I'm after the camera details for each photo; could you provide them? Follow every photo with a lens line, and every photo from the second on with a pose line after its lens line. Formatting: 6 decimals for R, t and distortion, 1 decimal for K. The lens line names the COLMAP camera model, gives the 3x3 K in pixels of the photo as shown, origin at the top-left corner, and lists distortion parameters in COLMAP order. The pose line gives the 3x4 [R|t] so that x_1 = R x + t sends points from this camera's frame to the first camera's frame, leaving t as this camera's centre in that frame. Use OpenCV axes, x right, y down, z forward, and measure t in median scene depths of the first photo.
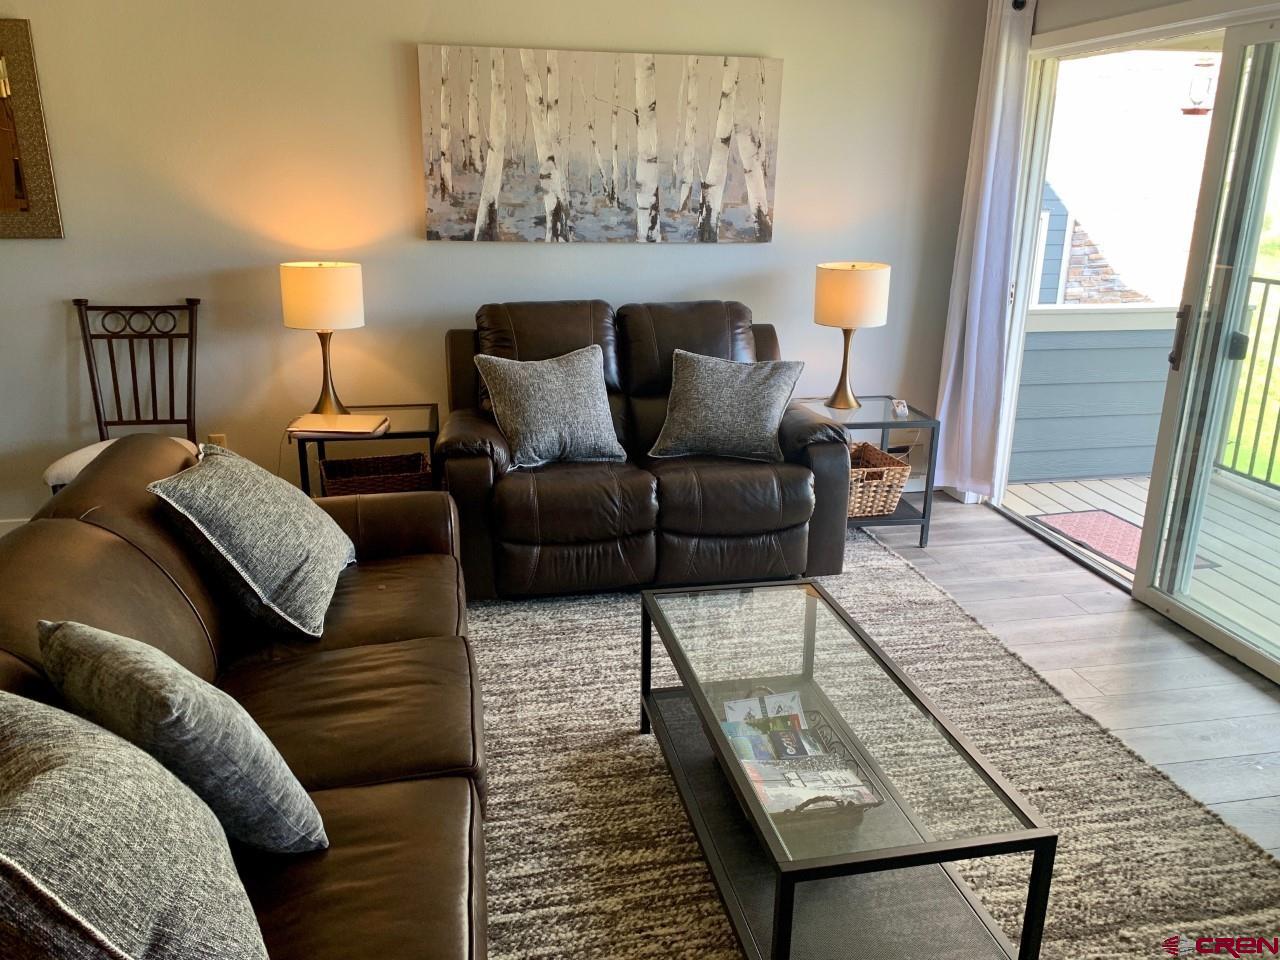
lens RADIAL K [[970.3, 0, 629.2], [0, 970.3, 471.9], [0, 0, 1]] dist [0.031078, -0.038768]
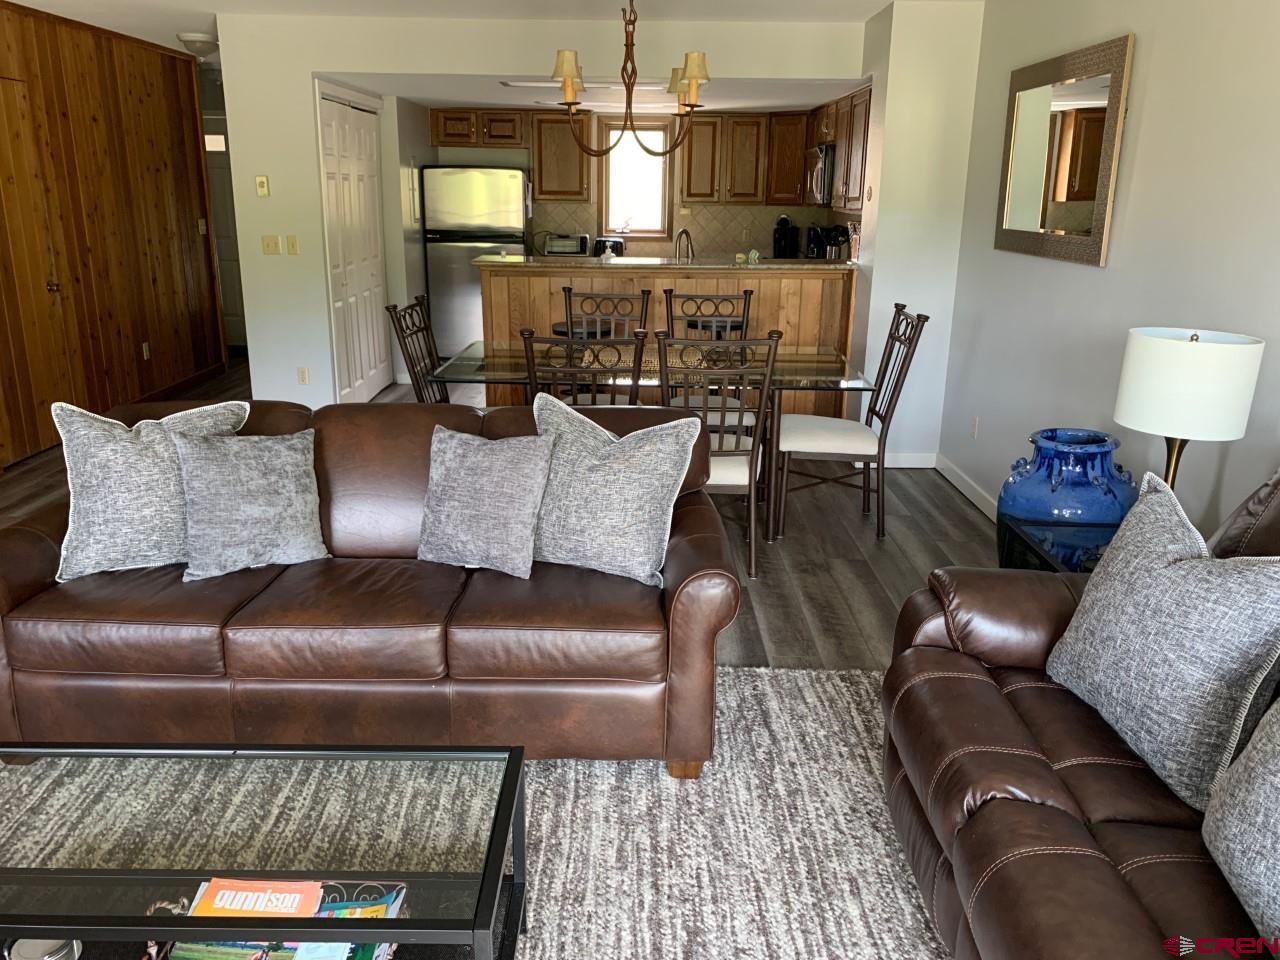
lens RADIAL K [[970.3, 0, 638.6], [0, 970.3, 480.6], [0, 0, 1]] dist [0.031078, -0.038768]
pose [[-0.199306, 0.263350, -0.943888, 0.420215], [-0.288780, 0.904654, 0.313380, -0.209016], [0.936421, 0.335034, -0.104253, 0.701737]]
